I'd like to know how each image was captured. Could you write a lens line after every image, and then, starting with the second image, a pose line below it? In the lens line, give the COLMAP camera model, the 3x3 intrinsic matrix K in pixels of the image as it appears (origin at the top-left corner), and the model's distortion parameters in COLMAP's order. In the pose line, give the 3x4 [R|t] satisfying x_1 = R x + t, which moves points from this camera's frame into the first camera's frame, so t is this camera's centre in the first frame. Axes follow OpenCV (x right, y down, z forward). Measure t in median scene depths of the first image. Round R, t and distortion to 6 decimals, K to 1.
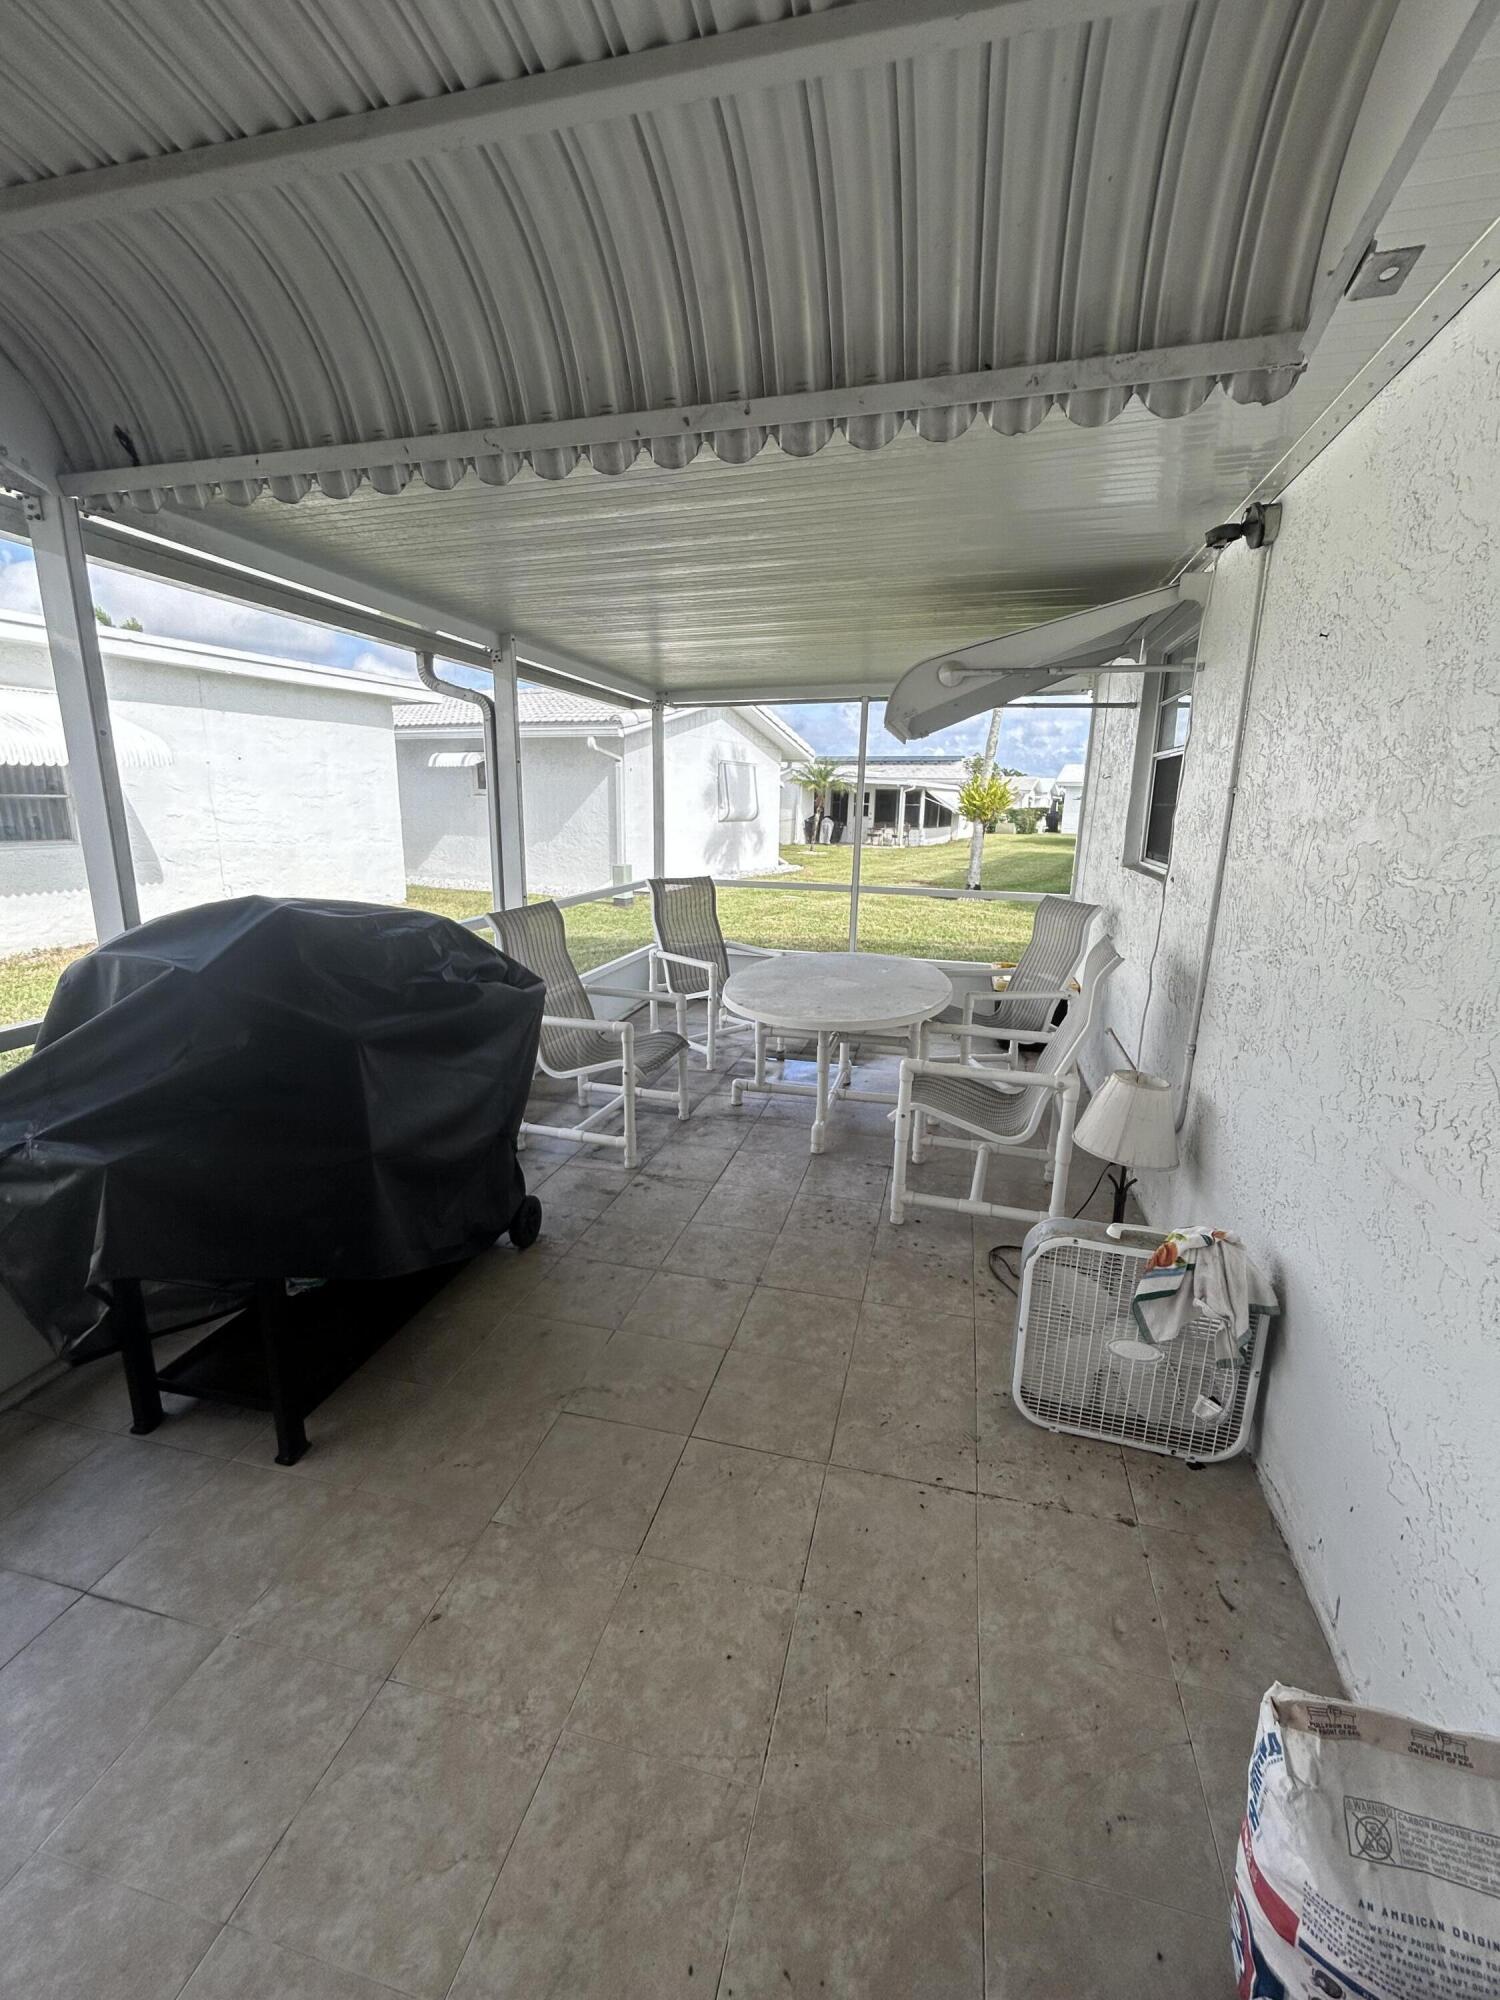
lens RADIAL K [[798.7, 0, 750.0], [0, 798.7, 1000.0], [0, 0, 1]] dist [0.000638, -0.000015]
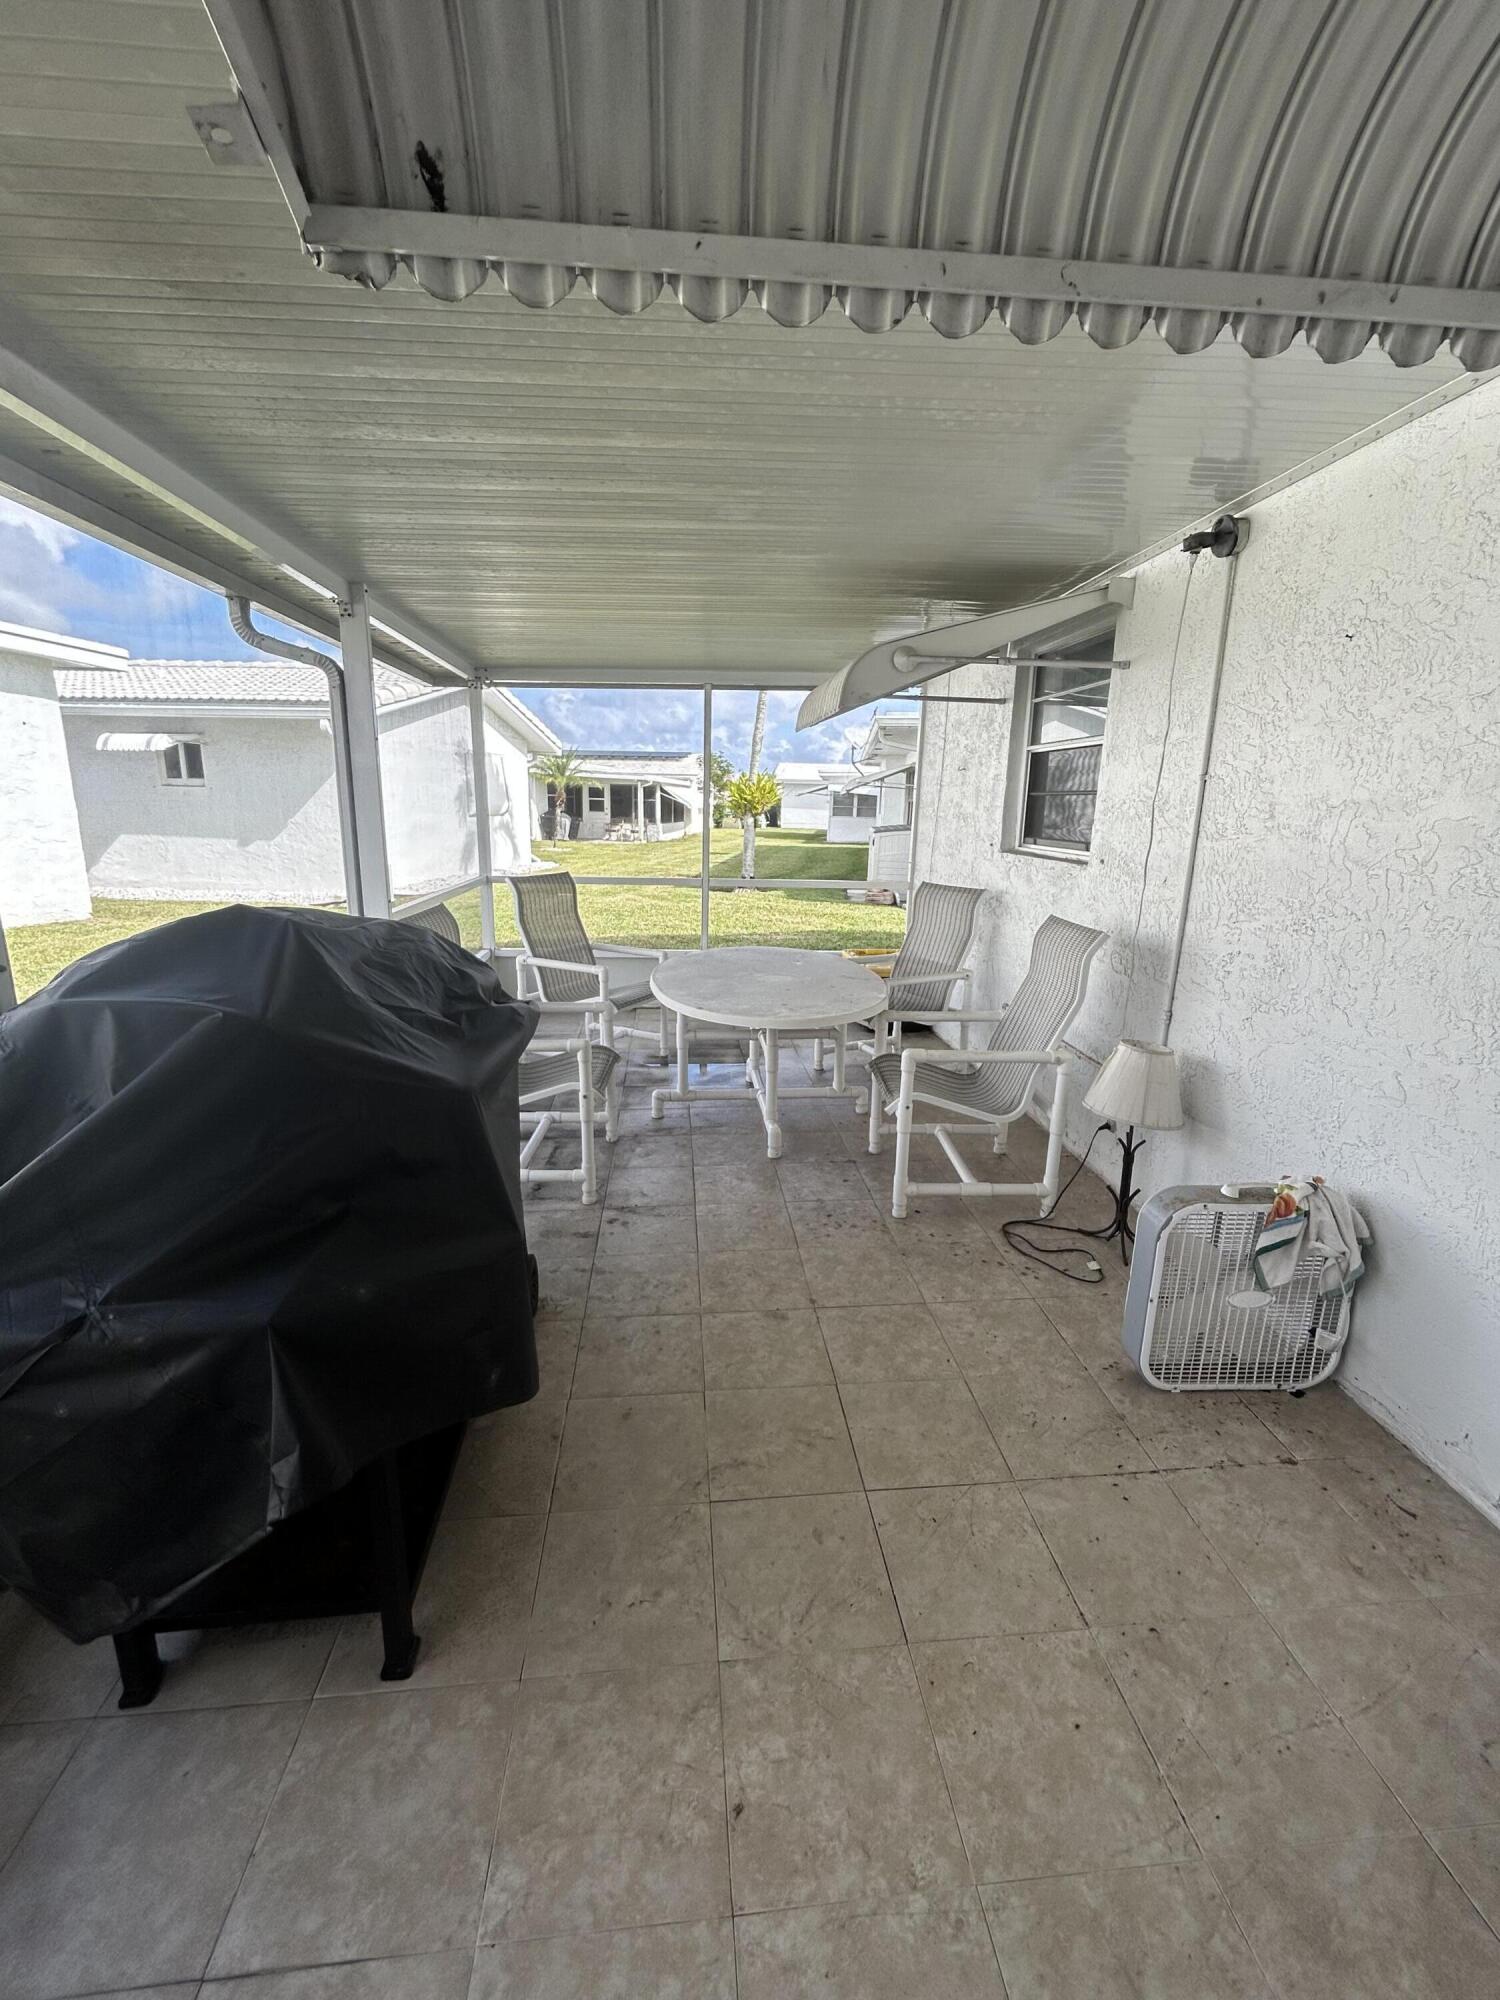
lens RADIAL K [[801.1, 0, 724.2], [0, 801.1, 1000.4], [0, 0, 1]] dist [-0.000890, -0.000057]
pose [[0.946209, -0.075267, 0.314681, -0.325792], [0.074079, 0.997128, 0.015752, -0.018580], [-0.314963, 0.008406, 0.949067, 0.137181]]
